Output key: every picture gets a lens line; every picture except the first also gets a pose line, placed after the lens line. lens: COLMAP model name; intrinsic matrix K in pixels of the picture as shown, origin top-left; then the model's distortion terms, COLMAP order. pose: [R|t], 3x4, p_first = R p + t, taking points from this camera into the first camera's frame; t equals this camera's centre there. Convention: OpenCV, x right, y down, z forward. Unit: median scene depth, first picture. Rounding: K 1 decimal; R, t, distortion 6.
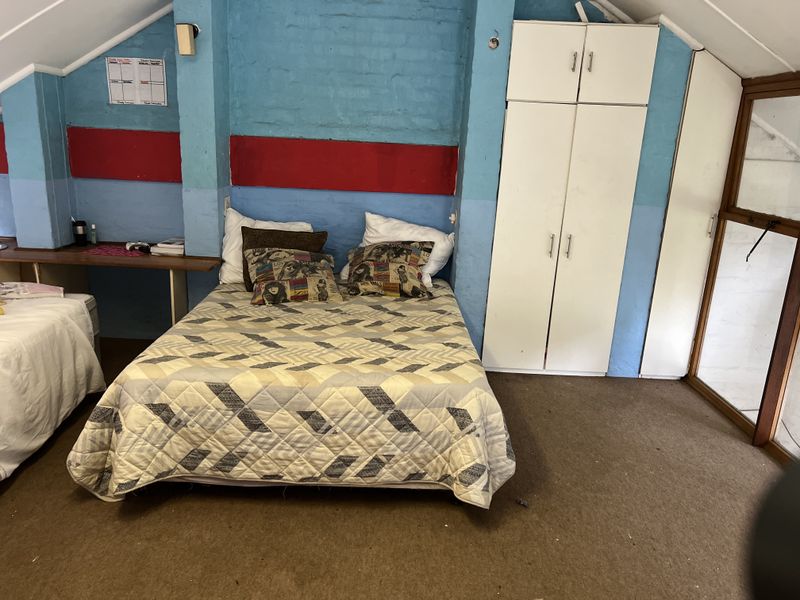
lens RADIAL K [[559.0, 0, 401.7], [0, 559.0, 286.7], [0, 0, 1]] dist [0.014926, -0.029790]
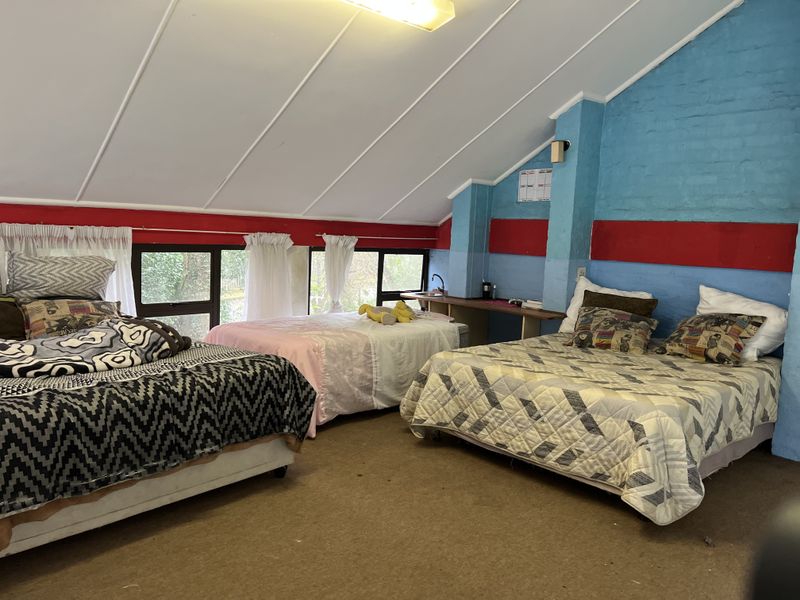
lens RADIAL K [[539.3, 0, 419.5], [0, 539.3, 266.0], [0, 0, 1]] dist [-0.056812, -0.002639]
pose [[0.703024, 0.022278, -0.710817, 0.544246], [-0.173757, 0.974598, -0.141307, 0.130498], [0.689613, 0.222852, 0.689037, -0.137857]]
